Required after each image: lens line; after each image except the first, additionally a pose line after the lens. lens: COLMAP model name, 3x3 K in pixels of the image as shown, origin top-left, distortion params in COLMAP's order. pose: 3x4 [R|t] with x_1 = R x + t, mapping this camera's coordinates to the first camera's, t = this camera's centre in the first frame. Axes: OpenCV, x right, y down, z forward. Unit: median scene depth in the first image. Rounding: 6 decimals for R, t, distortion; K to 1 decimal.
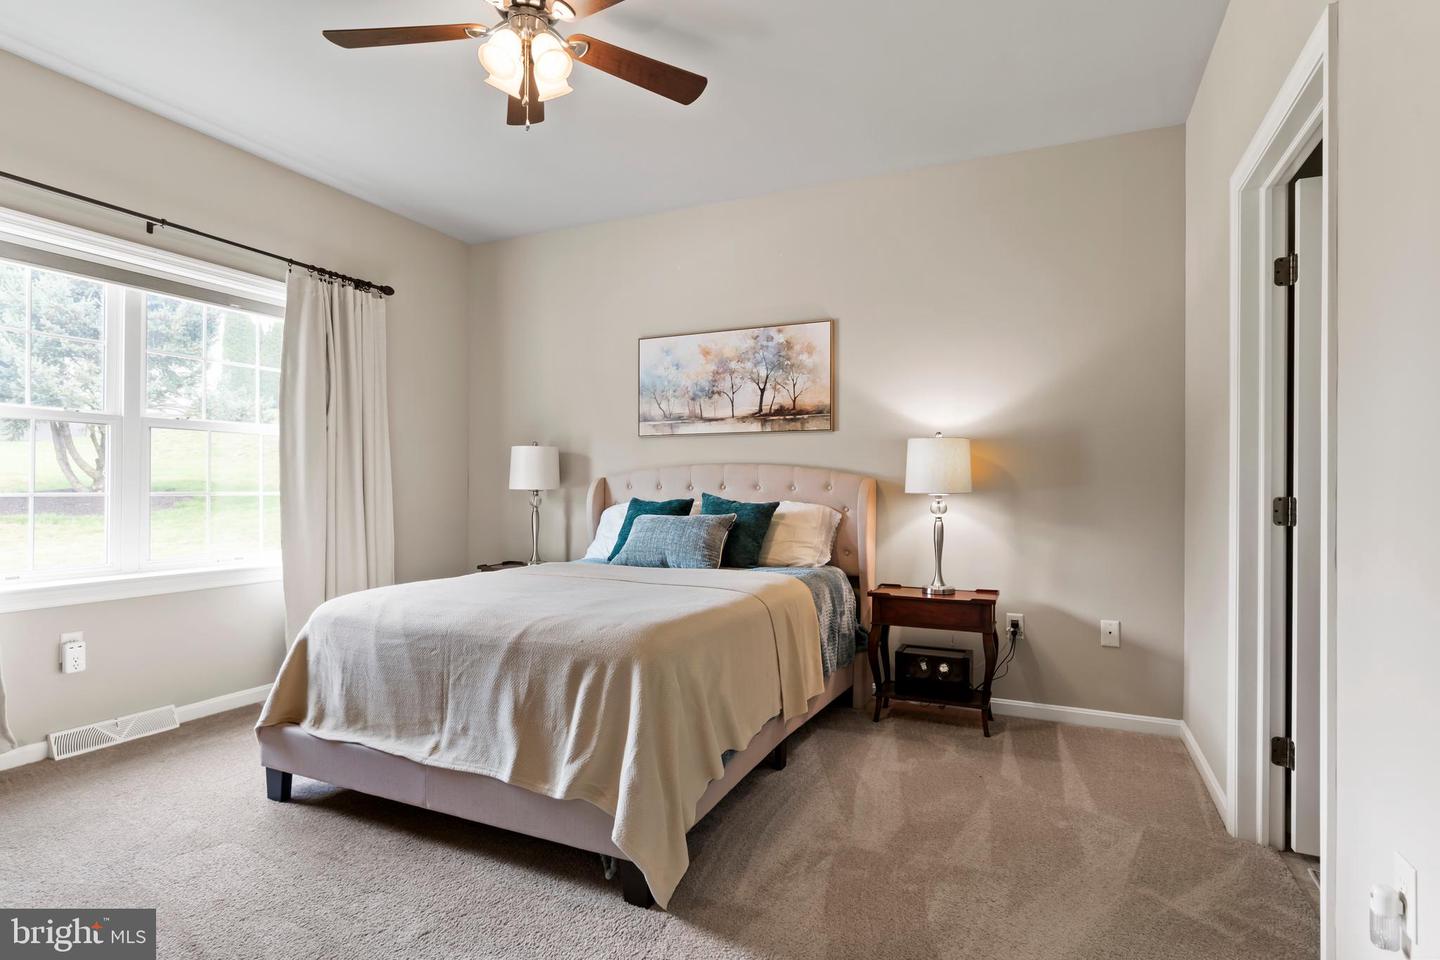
lens RADIAL K [[746.3, 0, 720.0], [0, 746.3, 480.0], [0, 0, 1]] dist [-0.001777, 0.000189]
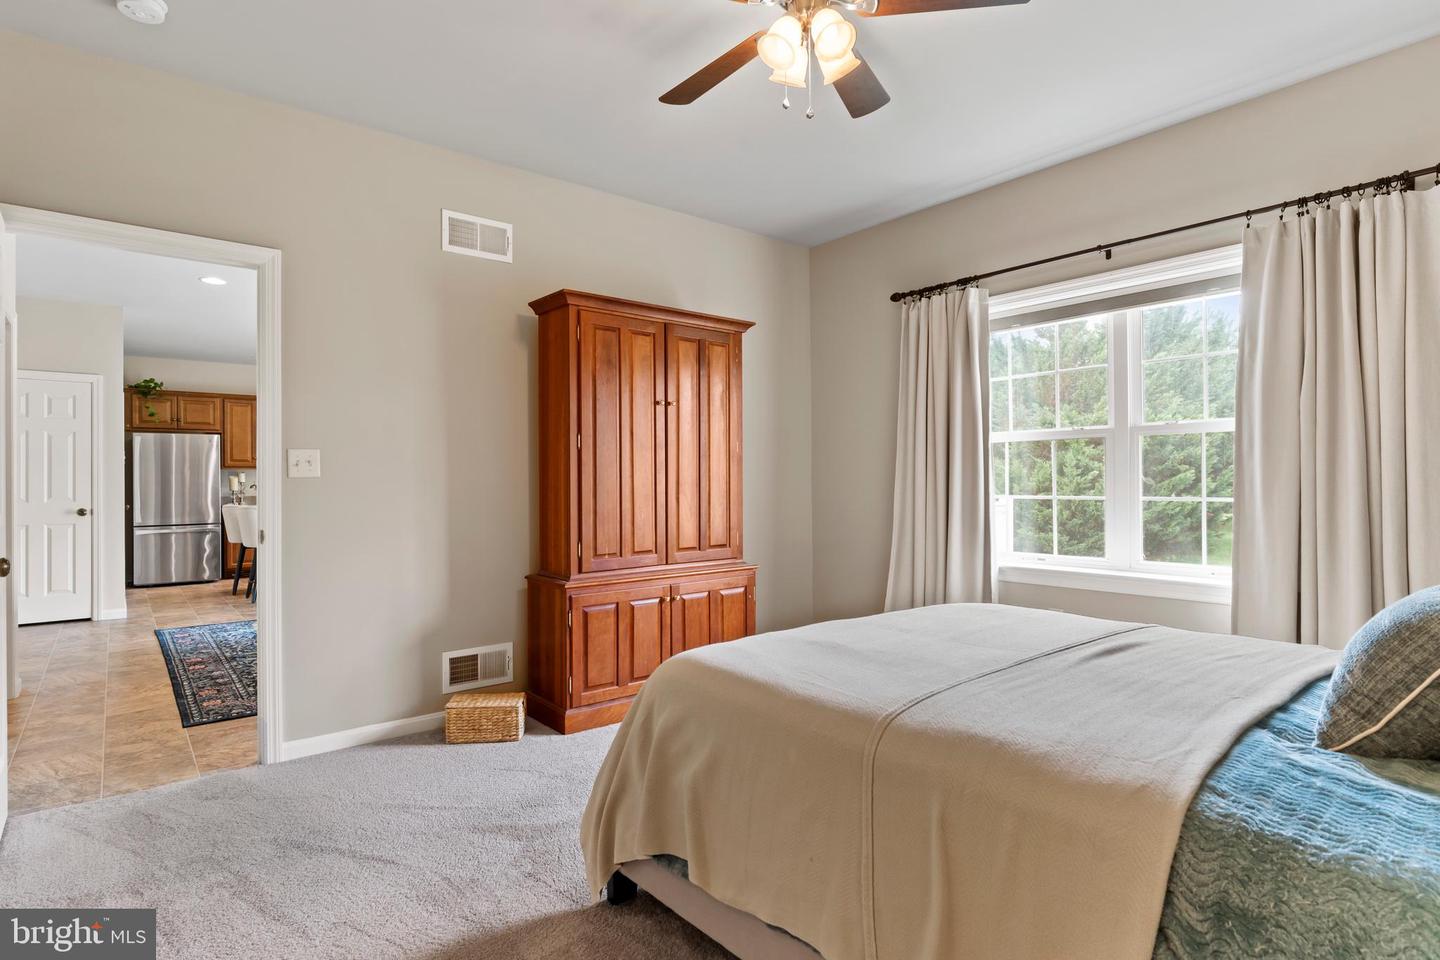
lens RADIAL K [[746.3, 0, 720.0], [0, 746.3, 480.0], [0, 0, 1]] dist [-0.001777, 0.000189]
pose [[-0.447556, -0.003150, -0.894250, 0.445988], [0.014546, 0.999836, -0.010803, -0.005729], [0.894137, -0.017843, -0.447437, 0.945095]]
